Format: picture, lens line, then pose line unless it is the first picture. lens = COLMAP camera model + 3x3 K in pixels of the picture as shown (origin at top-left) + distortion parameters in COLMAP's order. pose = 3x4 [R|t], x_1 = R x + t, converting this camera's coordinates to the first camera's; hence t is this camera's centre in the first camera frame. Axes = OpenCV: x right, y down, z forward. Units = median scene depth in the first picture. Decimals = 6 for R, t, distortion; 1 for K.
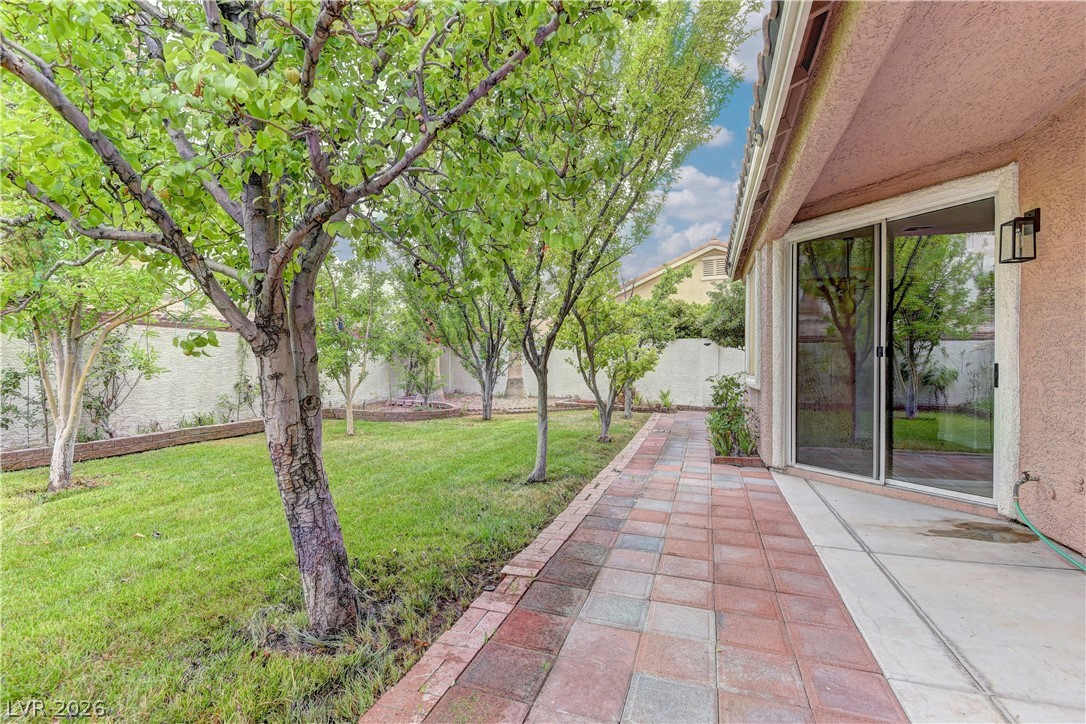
lens RADIAL K [[497.1, 0, 542.1], [0, 497.1, 365.7], [0, 0, 1]] dist [0.002692, -0.006241]
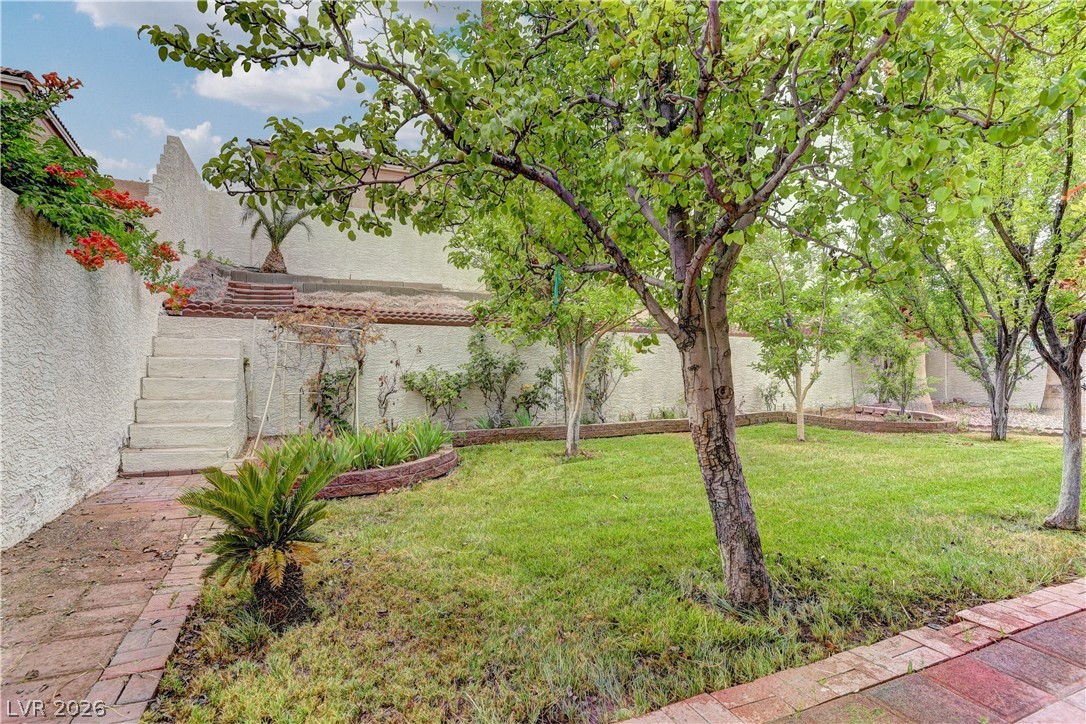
lens RADIAL K [[550.7, 0, 544.8], [0, 550.7, 363.2], [0, 0, 1]] dist [0.002746, -0.000530]
pose [[0.674445, -0.006761, -0.738294, 0.116578], [0.000446, 0.999962, -0.008750, 0.012460], [0.738325, 0.005572, 0.674422, -0.090060]]
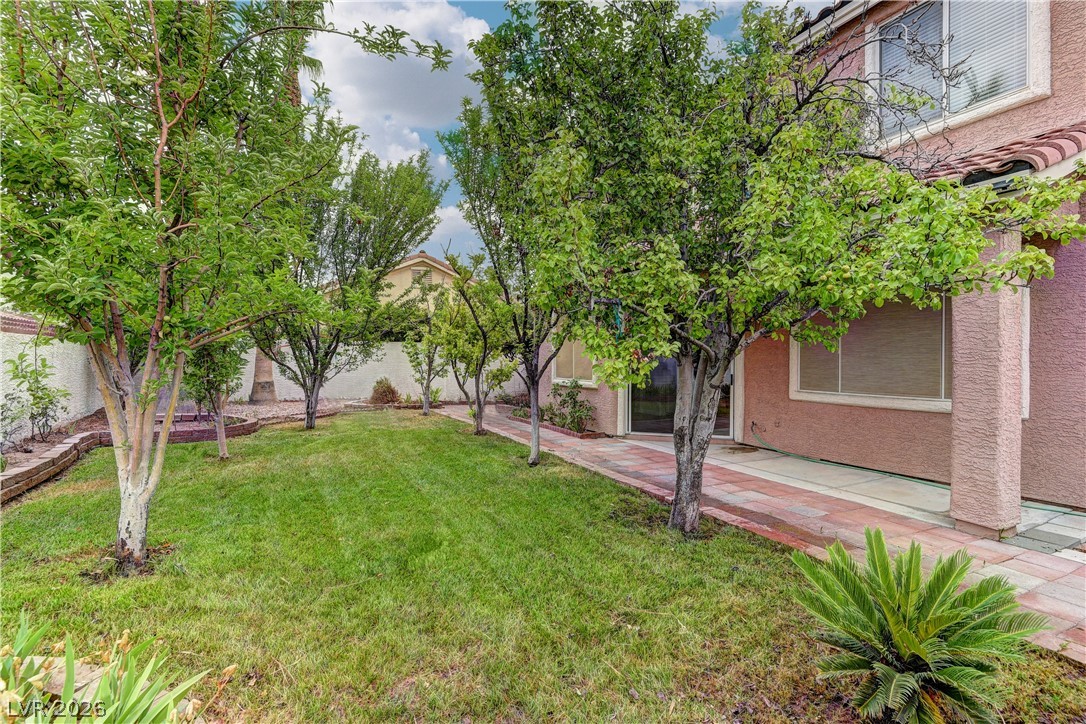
lens RADIAL K [[497.1, 0, 540.1], [0, 497.1, 358.6], [0, 0, 1]] dist [0.002692, -0.006241]
pose [[0.708273, 0.003305, 0.705931, -1.503108], [-0.005720, 0.999983, 0.001058, -0.085339], [-0.705916, -0.004787, 0.708279, 0.051539]]
